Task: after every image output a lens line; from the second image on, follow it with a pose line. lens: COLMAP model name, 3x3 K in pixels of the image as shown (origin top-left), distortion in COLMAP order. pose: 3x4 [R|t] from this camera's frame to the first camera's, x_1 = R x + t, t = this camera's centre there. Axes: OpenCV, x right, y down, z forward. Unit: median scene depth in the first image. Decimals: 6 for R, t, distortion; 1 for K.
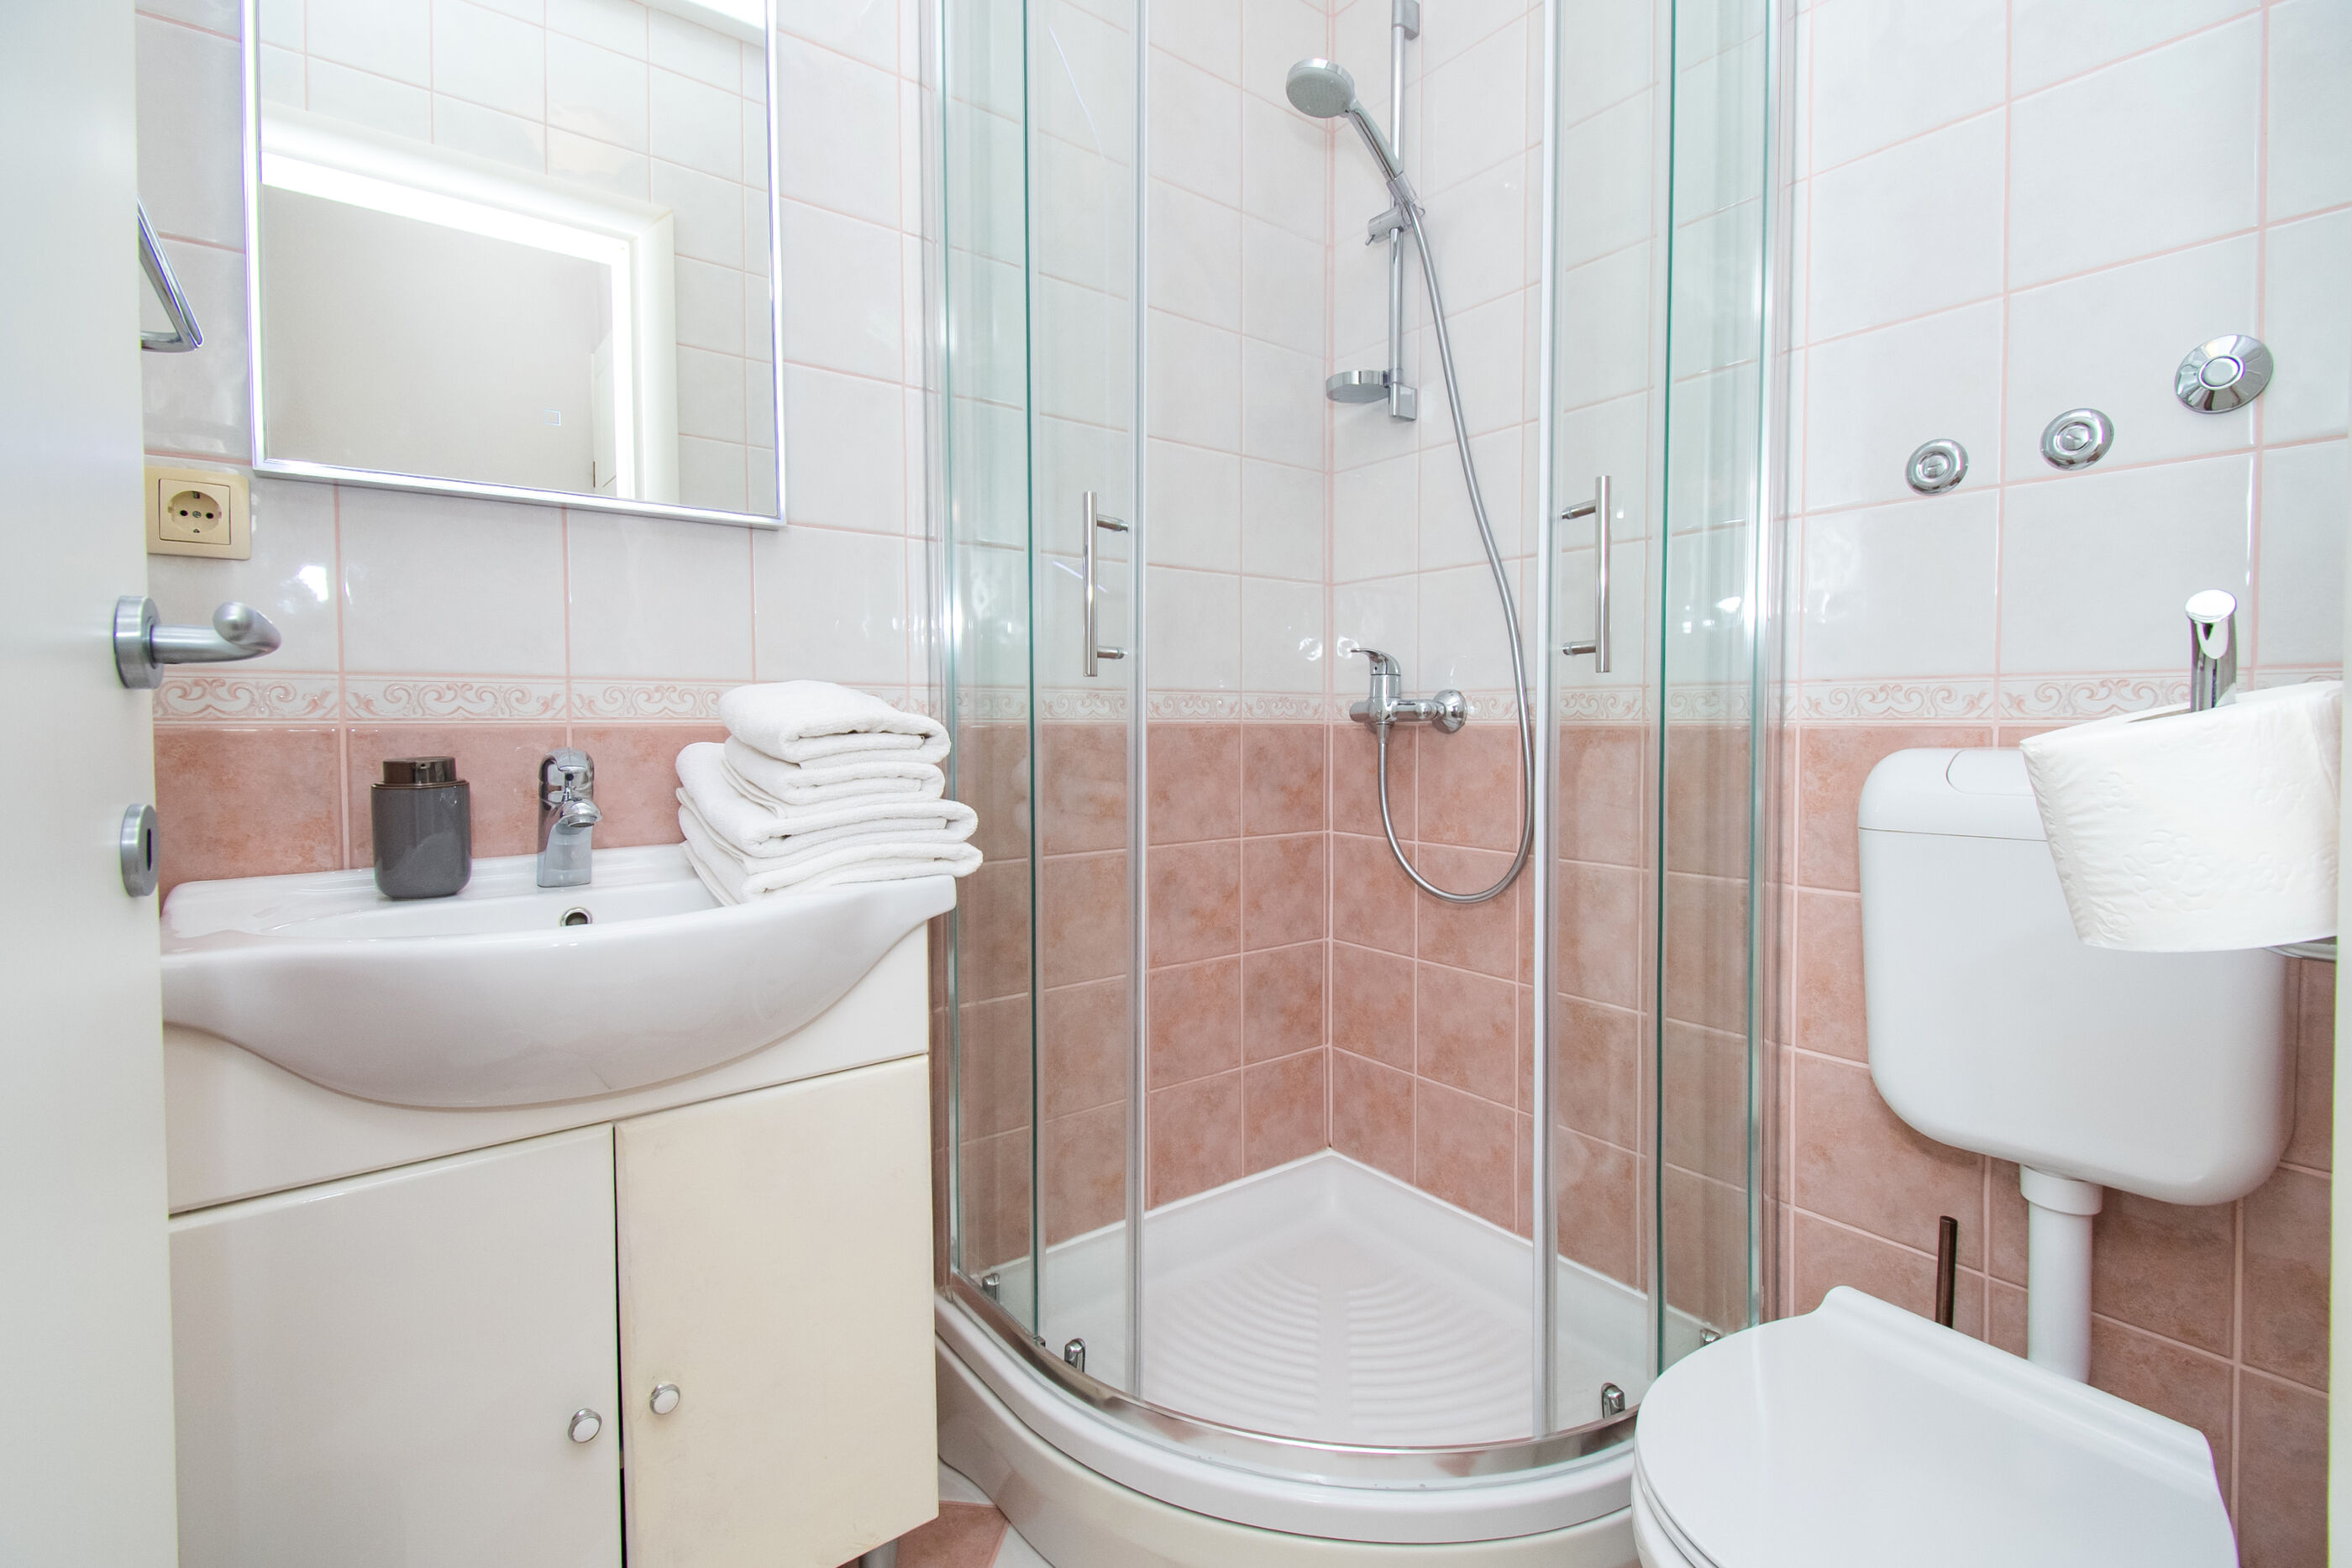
lens RADIAL K [[1025.6, 0, 1177.8], [0, 1025.6, 772.2], [0, 0, 1]] dist [0.003465, -0.015315]
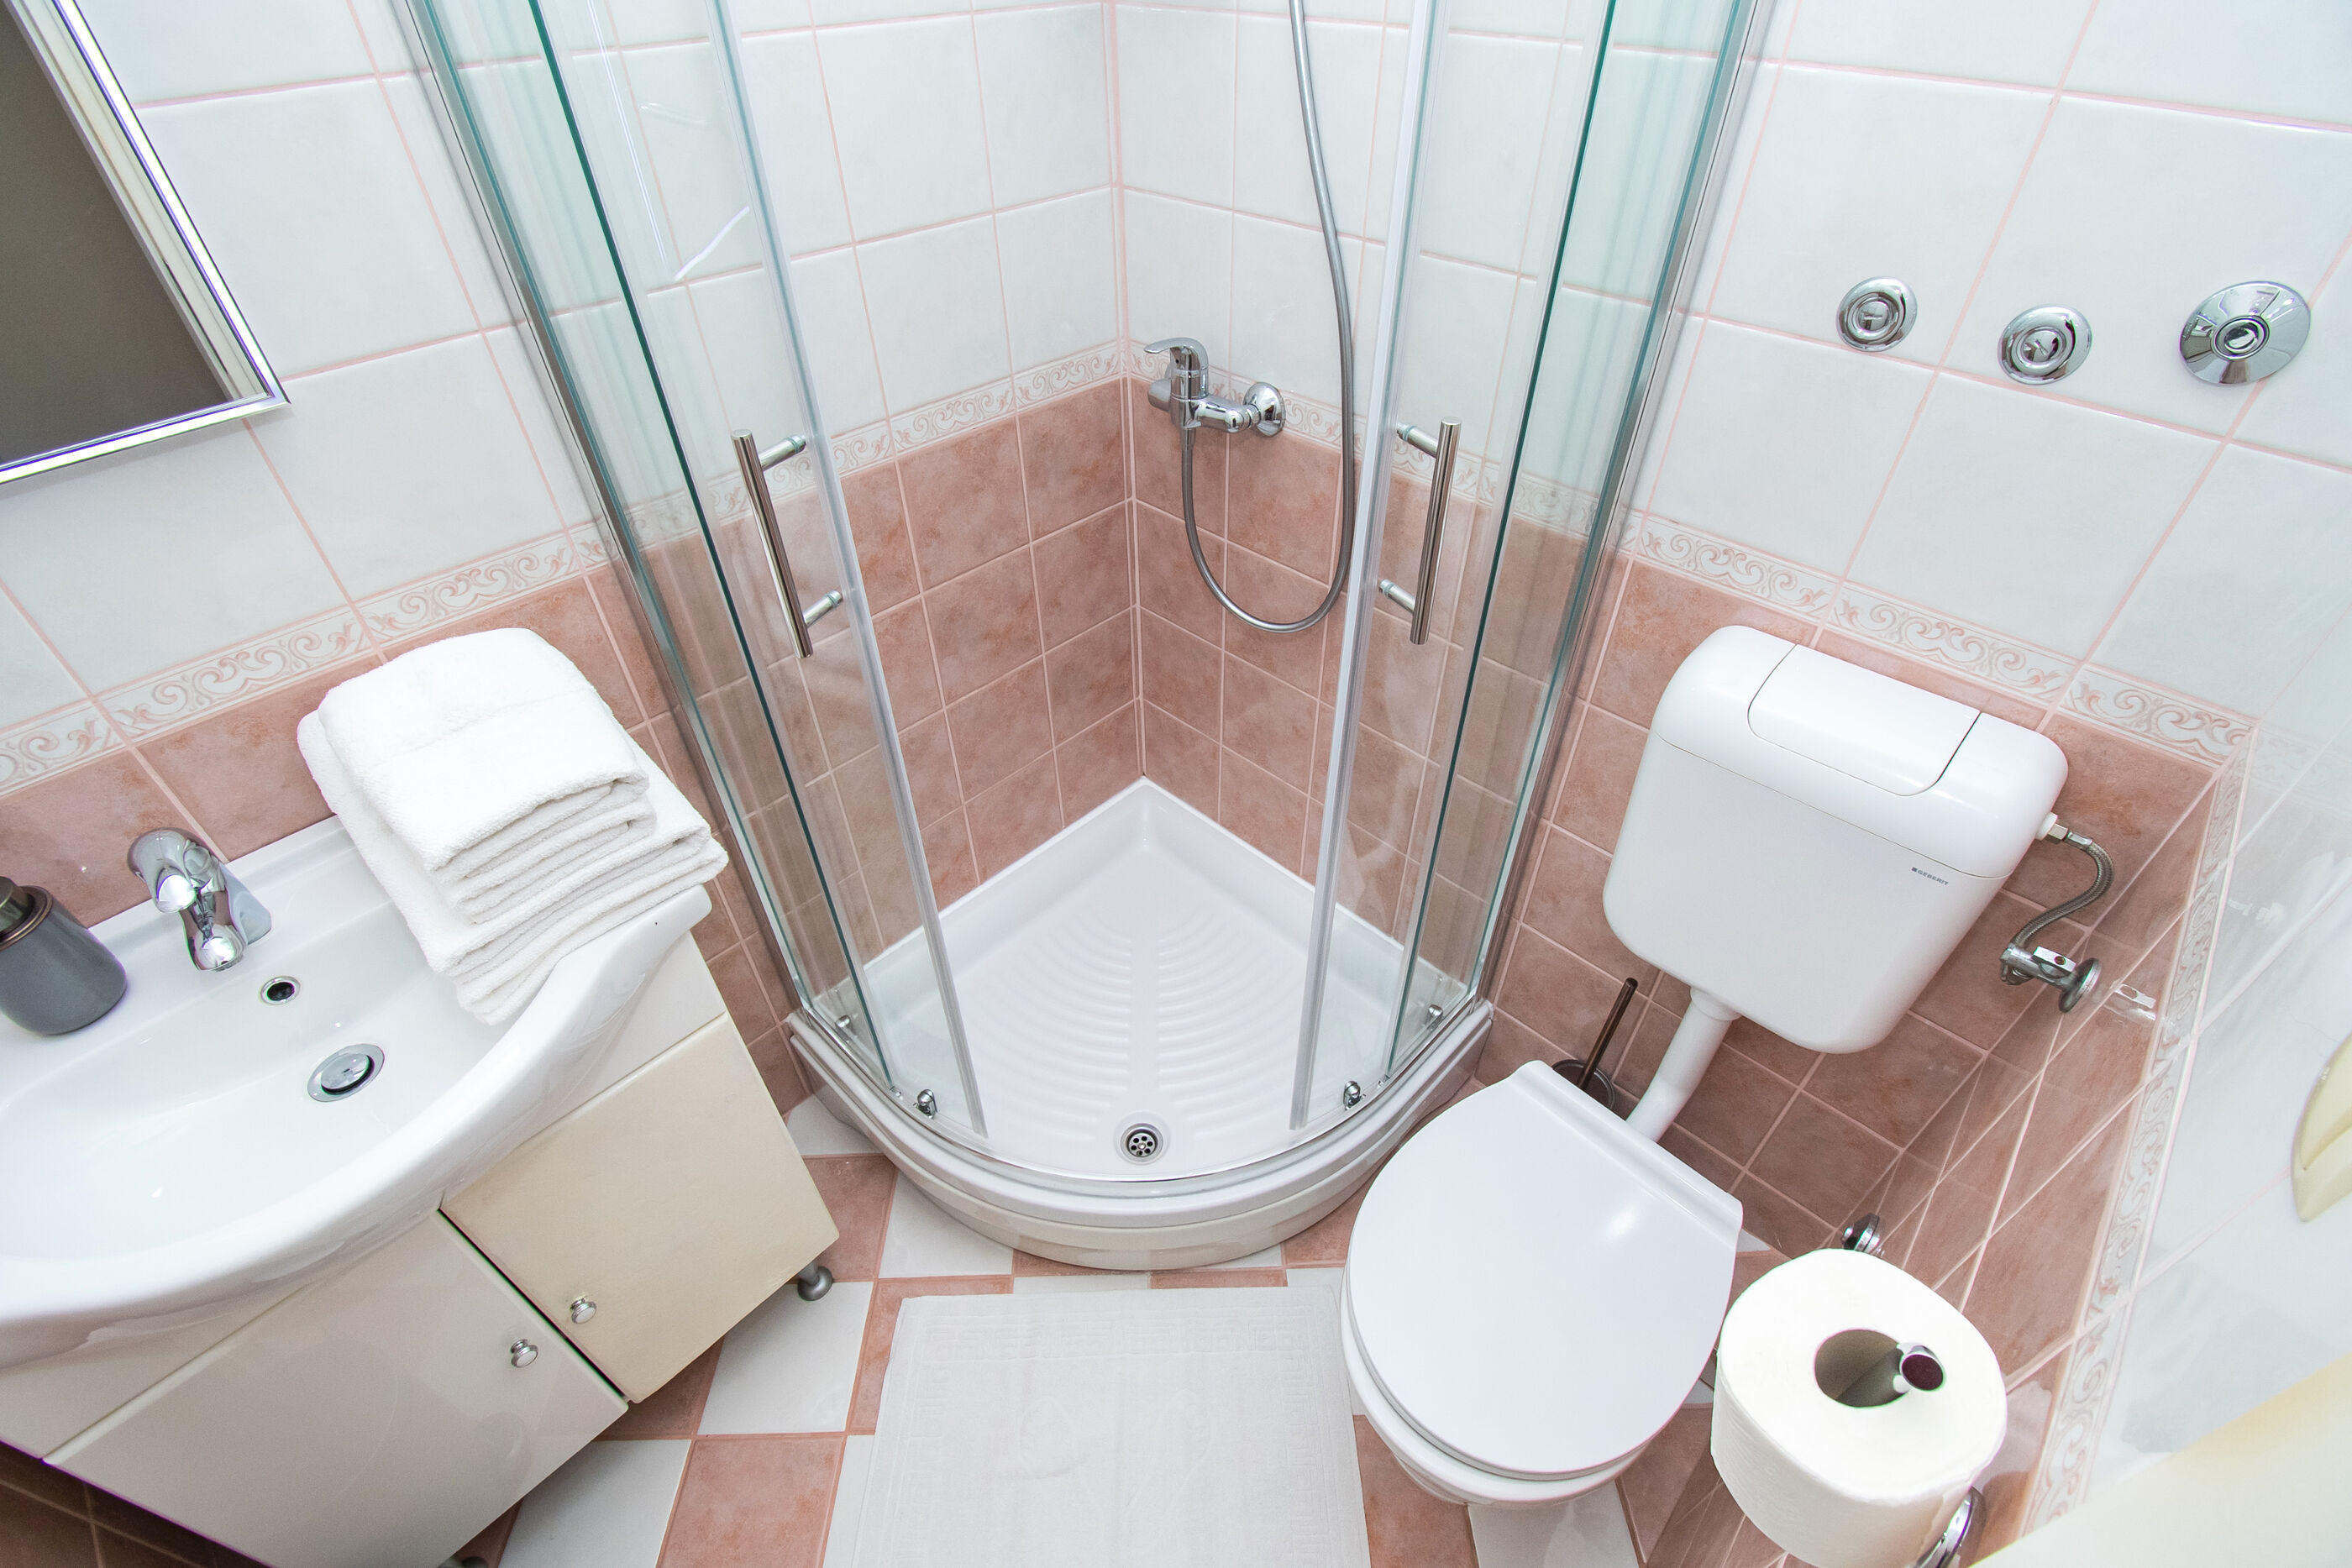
lens RADIAL K [[1025.6, 0, 1177.8], [0, 1025.6, 772.2], [0, 0, 1]] dist [0.003465, -0.015315]
pose [[0.986829, -0.108885, 0.119639, 0.061845], [0.011171, 0.783665, 0.621083, -0.338351], [-0.161383, -0.611566, 0.774560, 0.185631]]
